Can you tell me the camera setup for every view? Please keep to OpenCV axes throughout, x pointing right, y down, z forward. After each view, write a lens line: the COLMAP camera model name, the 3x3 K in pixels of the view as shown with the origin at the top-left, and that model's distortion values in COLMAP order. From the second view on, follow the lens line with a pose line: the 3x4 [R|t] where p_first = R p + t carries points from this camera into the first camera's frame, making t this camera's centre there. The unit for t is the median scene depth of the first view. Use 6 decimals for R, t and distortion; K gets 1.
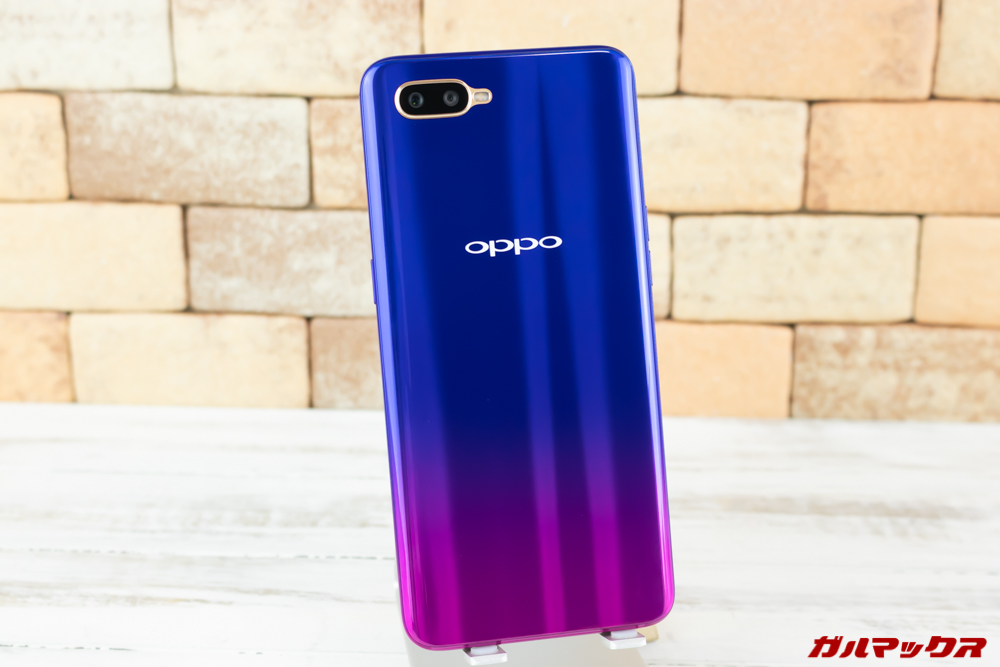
lens RADIAL K [[1882.9, 0, 498.1], [0, 1882.9, 302.6], [0, 0, 1]] dist [0.001983, 0.000000]
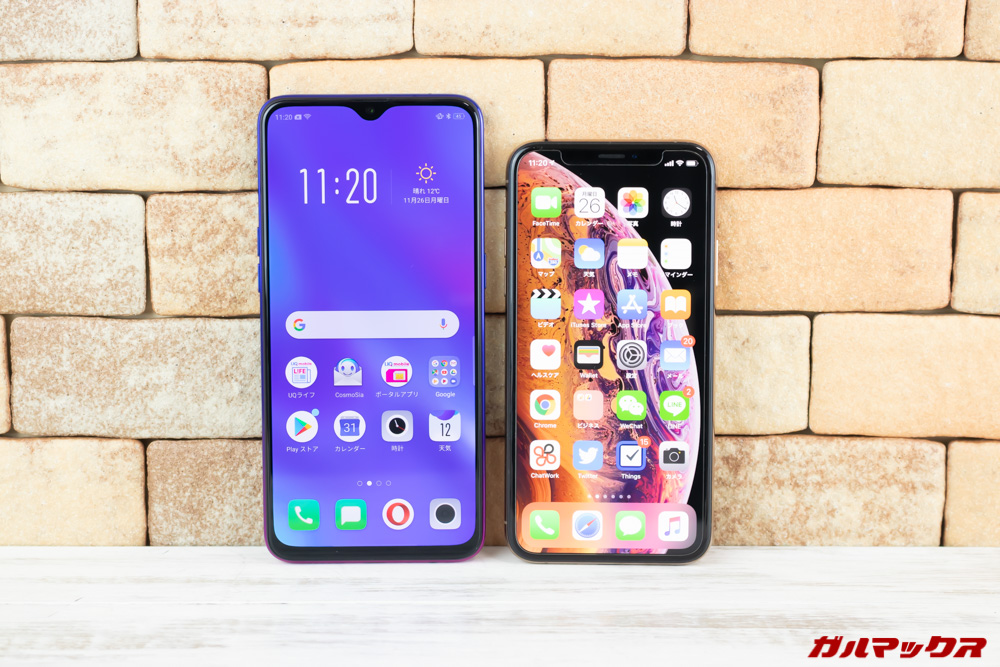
lens RADIAL K [[1928.6, 0, 483.2], [0, 1928.6, 304.7], [0, 0, 1]] dist [0.013650, 0.000000]
pose [[0.998928, -0.010420, 0.045112, 0.020845], [0.017607, 0.986638, -0.161971, 0.099072], [-0.042821, 0.162592, 0.985764, 0.072547]]
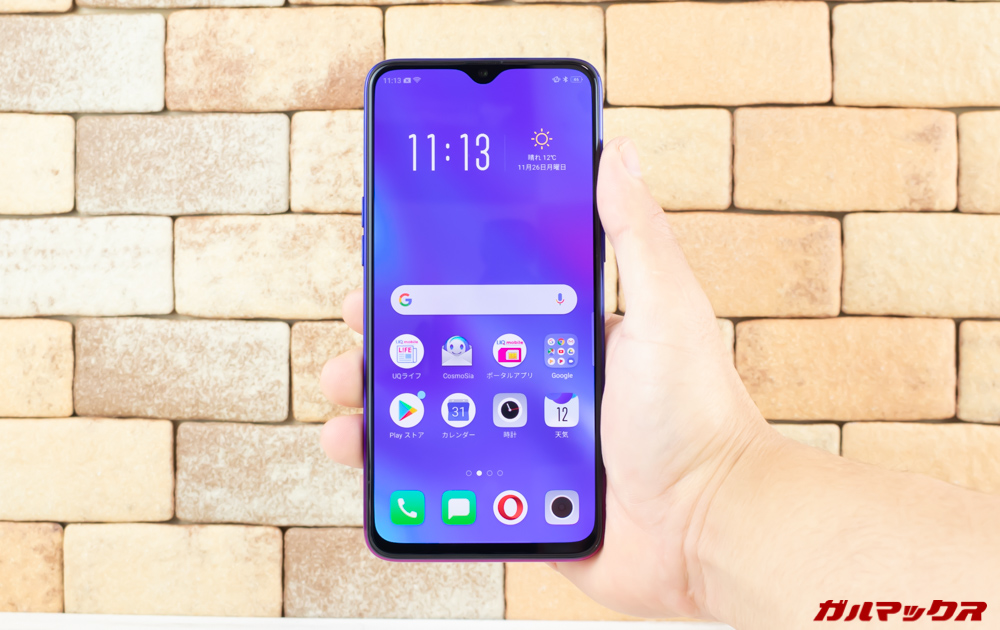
lens RADIAL K [[1210.7, 0, 495.9], [0, 1210.7, 287.7], [0, 0, 1]] dist [-0.039757, 0.000000]
pose [[0.999929, -0.001007, 0.011884, 0.013603], [0.005062, 0.938060, -0.346435, 0.123072], [-0.010799, 0.346471, 0.937999, 0.307461]]
